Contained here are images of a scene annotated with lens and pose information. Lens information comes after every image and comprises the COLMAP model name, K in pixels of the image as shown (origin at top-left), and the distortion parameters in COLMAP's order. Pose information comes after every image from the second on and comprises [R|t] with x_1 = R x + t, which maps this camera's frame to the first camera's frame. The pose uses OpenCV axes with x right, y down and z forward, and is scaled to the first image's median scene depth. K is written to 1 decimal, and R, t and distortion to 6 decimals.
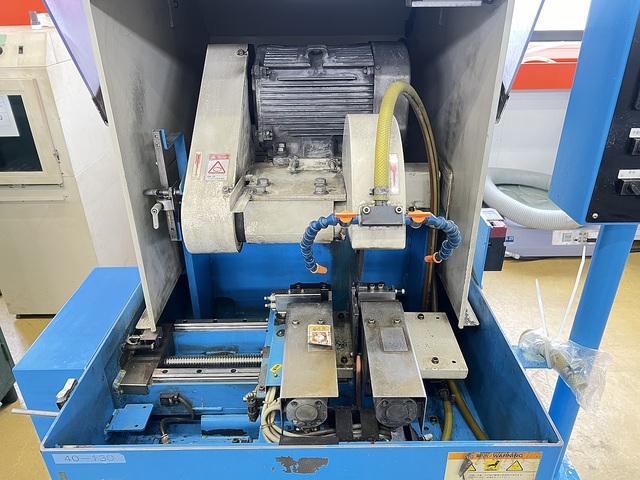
lens RADIAL K [[486.7, 0, 320.5], [0, 486.7, 239.0], [0, 0, 1]] dist [0.038569, -0.029435]
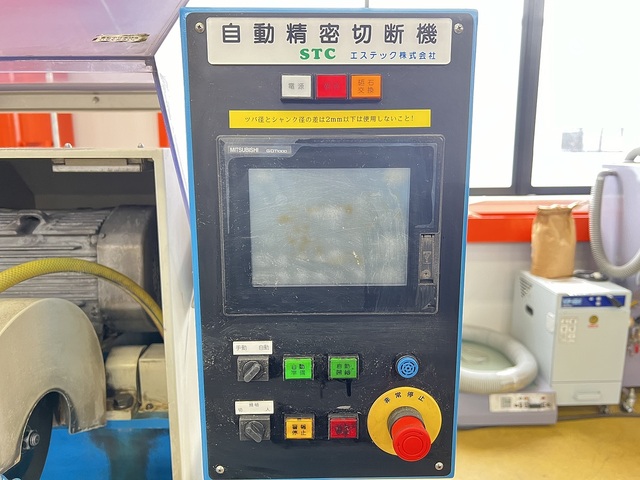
lens RADIAL K [[486.7, 0, 320.5], [0, 486.7, 239.3], [0, 0, 1]] dist [0.038569, -0.029435]
pose [[0.999924, 0.000869, 0.012299, 0.481676], [0.002669, 0.958607, -0.284720, -0.109009], [-0.012038, 0.284732, 0.958532, 0.204772]]
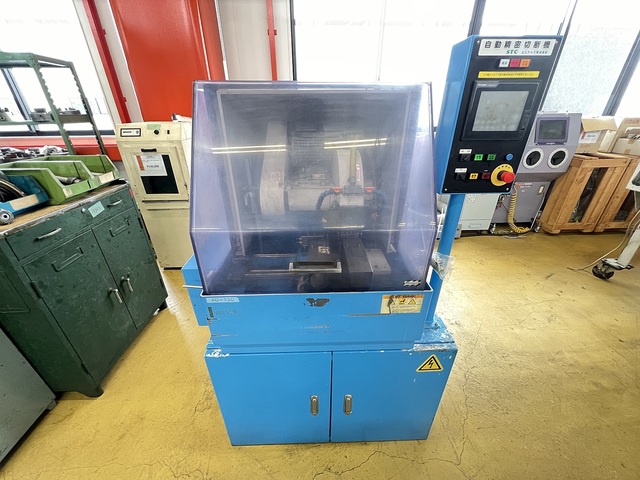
lens RADIAL K [[257.2, 0, 318.9], [0, 257.2, 240.2], [0, 0, 1]] dist [-0.000811, 0.001267]
pose [[0.999774, -0.006588, 0.020225, -0.039644], [0.006615, 0.999977, -0.001304, 0.128972], [-0.020216, 0.001437, 0.999795, -0.126158]]
